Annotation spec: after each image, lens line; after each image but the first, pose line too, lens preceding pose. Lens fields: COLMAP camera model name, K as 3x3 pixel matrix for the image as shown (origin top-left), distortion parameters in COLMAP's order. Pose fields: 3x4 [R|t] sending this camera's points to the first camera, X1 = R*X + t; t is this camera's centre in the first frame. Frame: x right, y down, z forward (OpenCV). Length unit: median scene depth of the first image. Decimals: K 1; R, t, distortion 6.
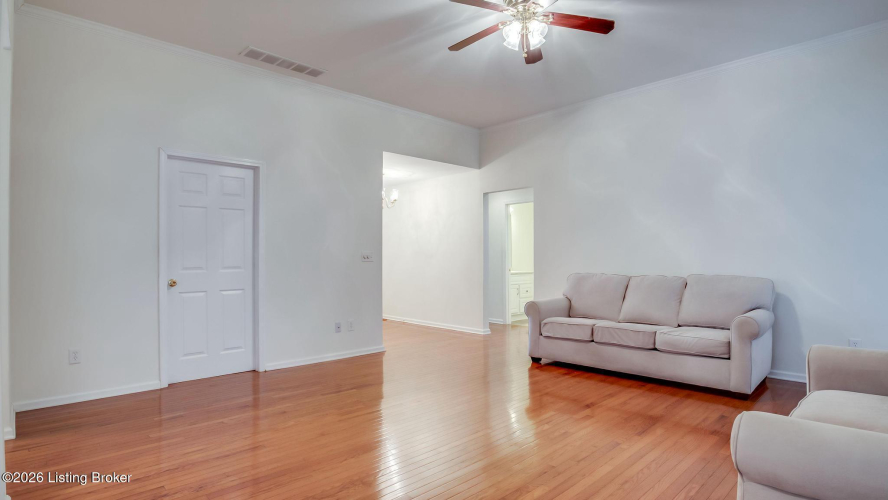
lens RADIAL K [[460.4, 0, 444.0], [0, 460.4, 251.6], [0, 0, 1]] dist [-0.023235, -0.000491]
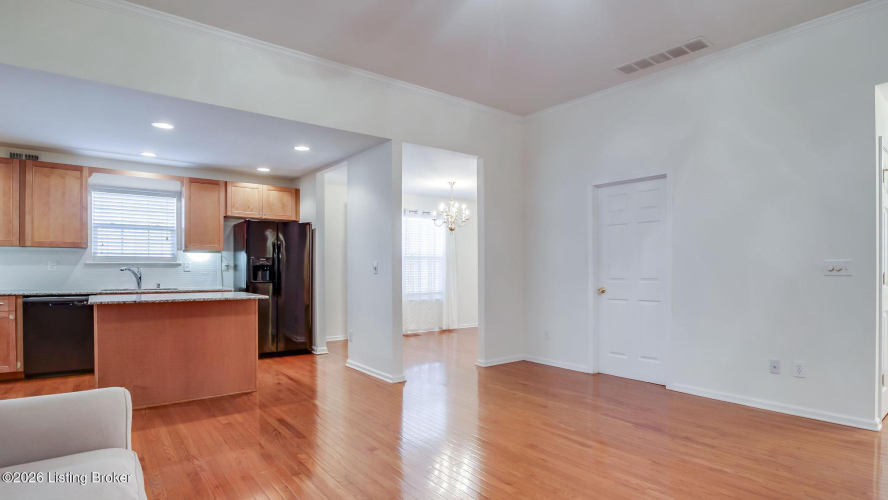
lens RADIAL K [[460.4, 0, 447.0], [0, 460.4, 269.0], [0, 0, 1]] dist [-0.023235, -0.000491]
pose [[-0.091281, 0.003627, -0.995819, 0.615440], [0.017487, 0.999845, 0.002039, 0.002350], [0.995672, -0.017228, -0.091330, 0.664484]]
